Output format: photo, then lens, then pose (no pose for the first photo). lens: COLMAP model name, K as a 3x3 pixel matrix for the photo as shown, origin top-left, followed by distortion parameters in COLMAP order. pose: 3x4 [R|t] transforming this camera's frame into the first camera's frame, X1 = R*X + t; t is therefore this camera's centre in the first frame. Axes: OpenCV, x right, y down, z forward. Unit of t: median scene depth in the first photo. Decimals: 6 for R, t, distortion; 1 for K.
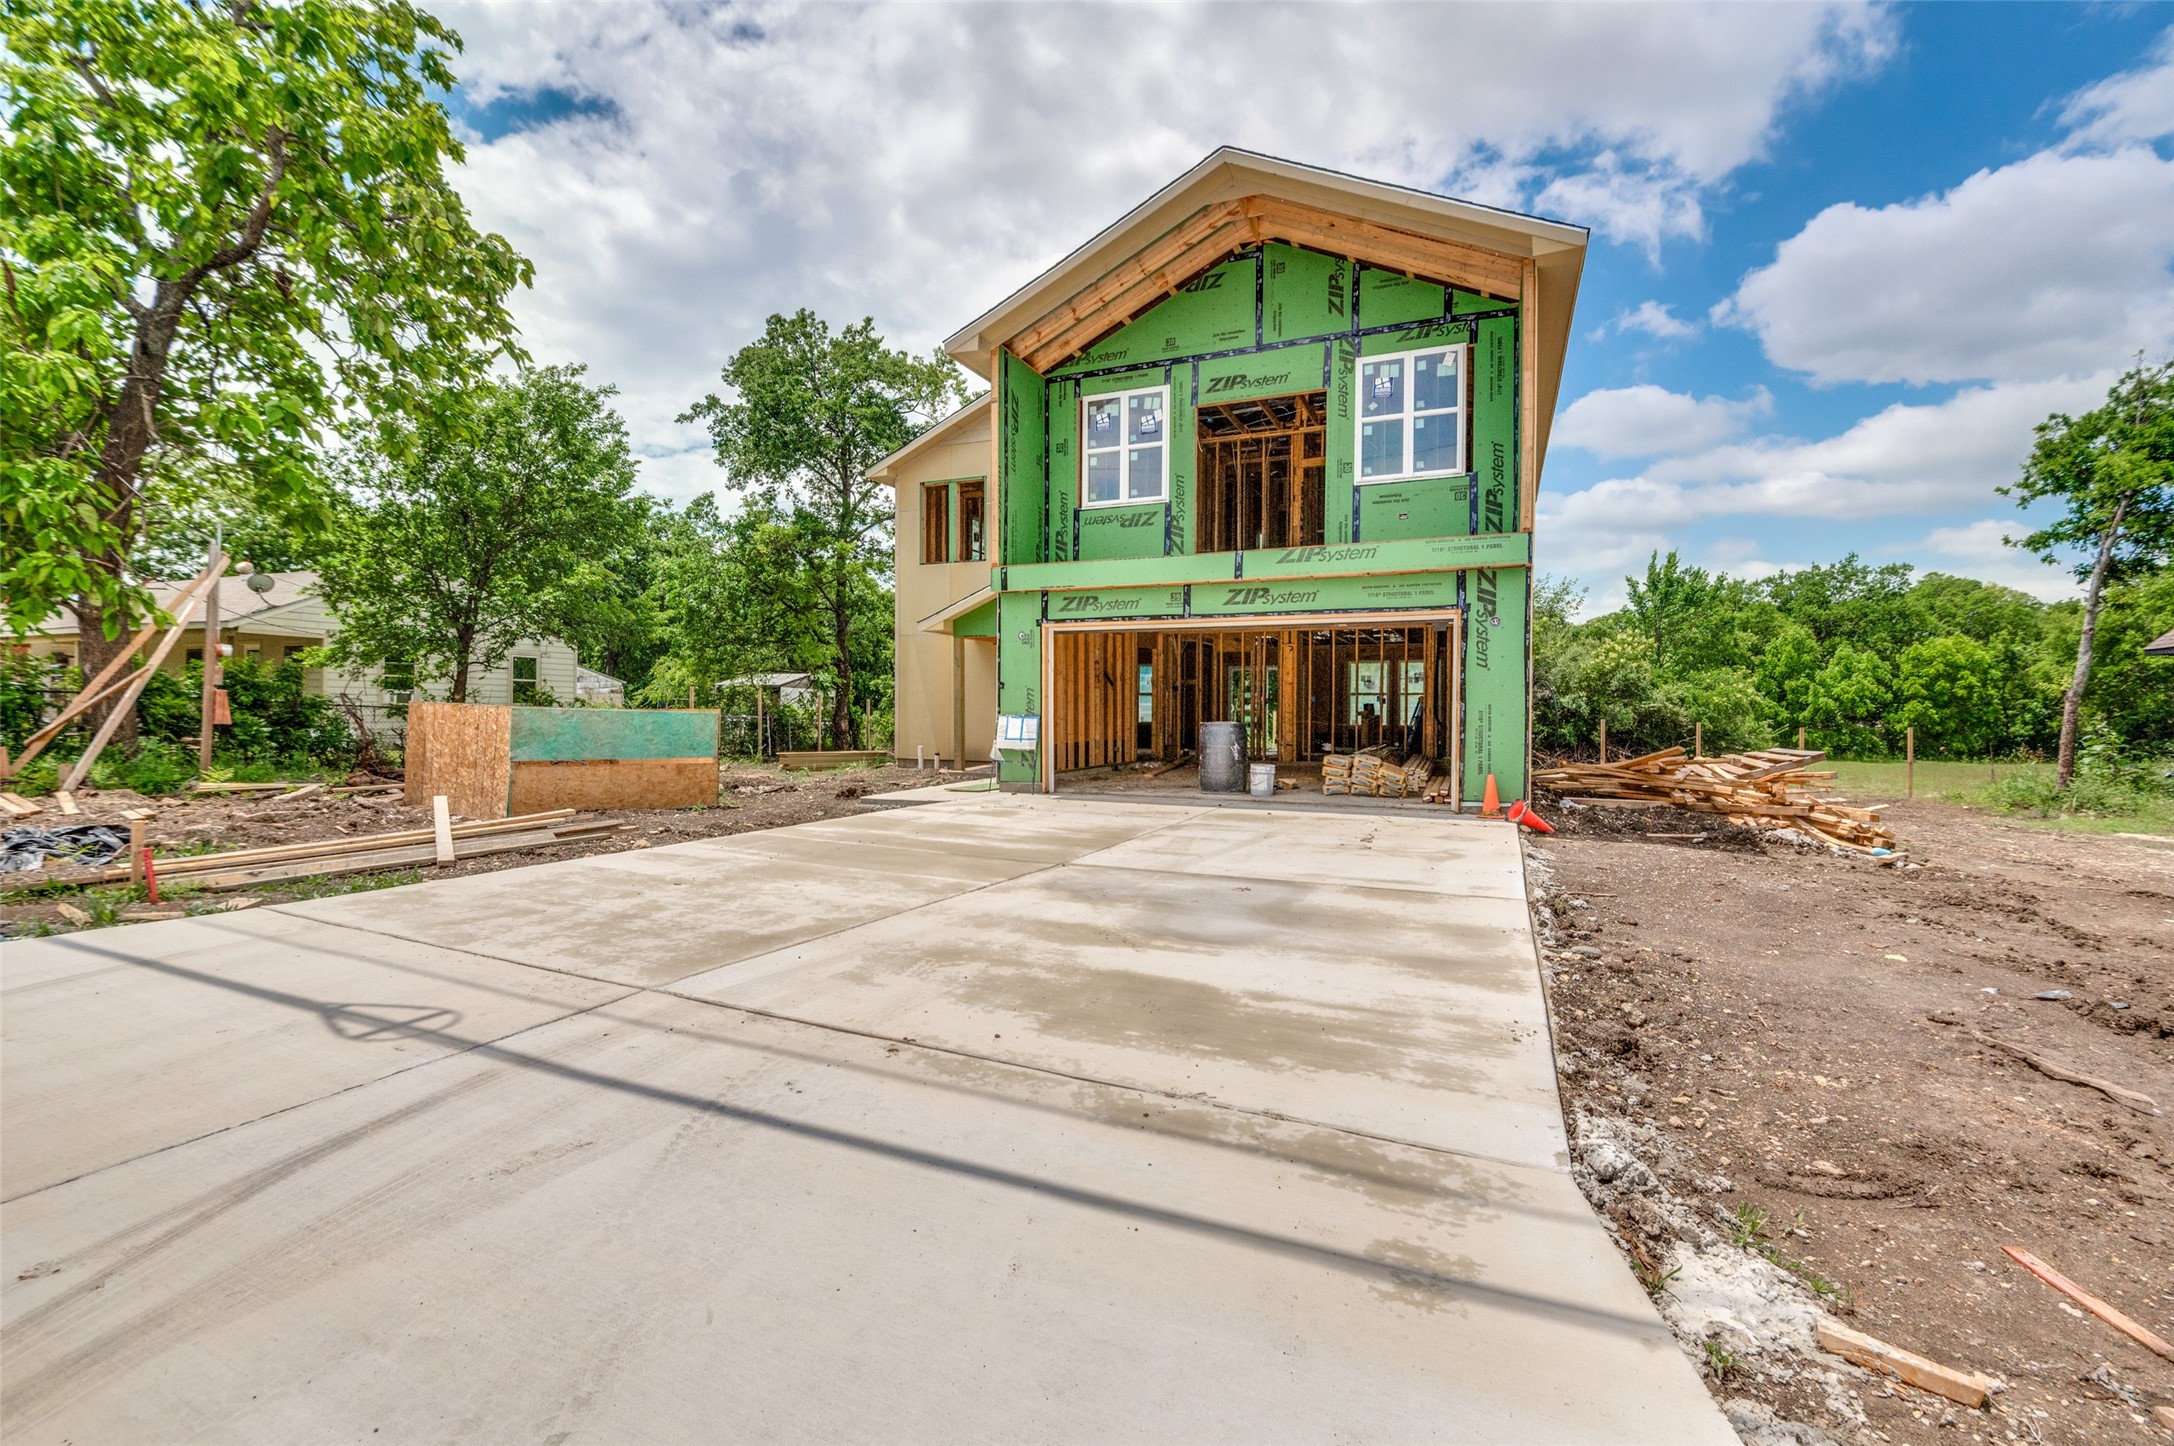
lens RADIAL K [[948.1, 0, 1094.4], [0, 948.1, 717.5], [0, 0, 1]] dist [-0.025548, -0.000691]
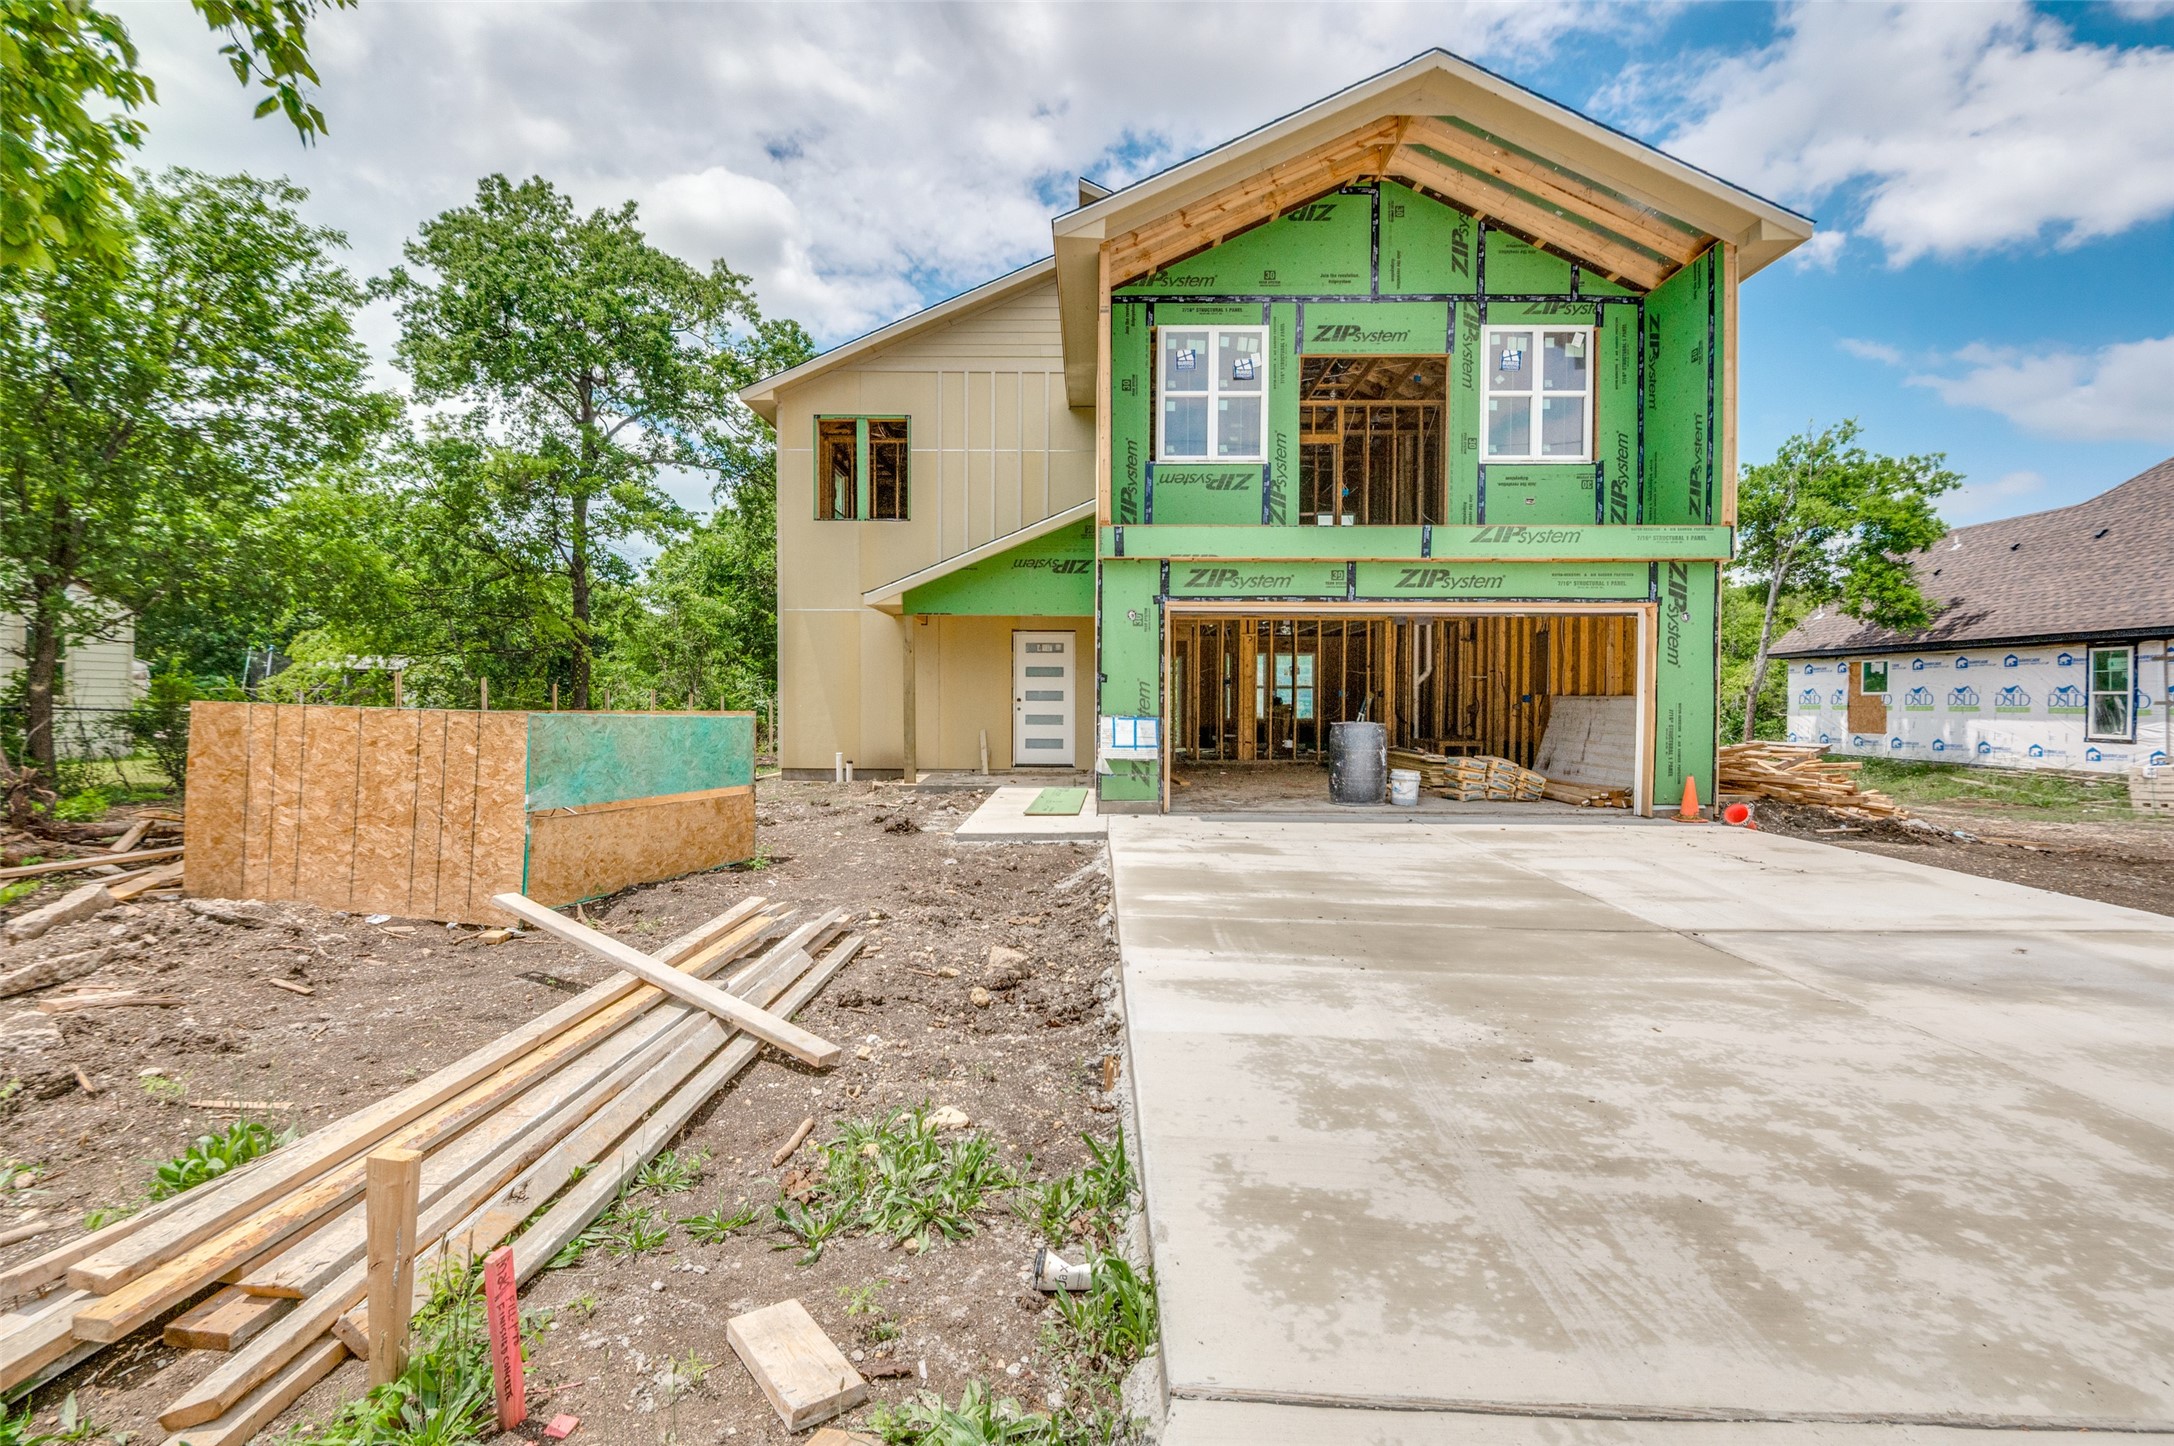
lens RADIAL K [[948.1, 0, 1080.1], [0, 948.1, 718.8], [0, 0, 1]] dist [-0.025548, -0.000691]
pose [[0.923160, -0.010294, 0.384277, -0.426041], [0.005110, 0.999882, 0.014509, -0.011862], [-0.384381, -0.011430, 0.923104, 0.290577]]
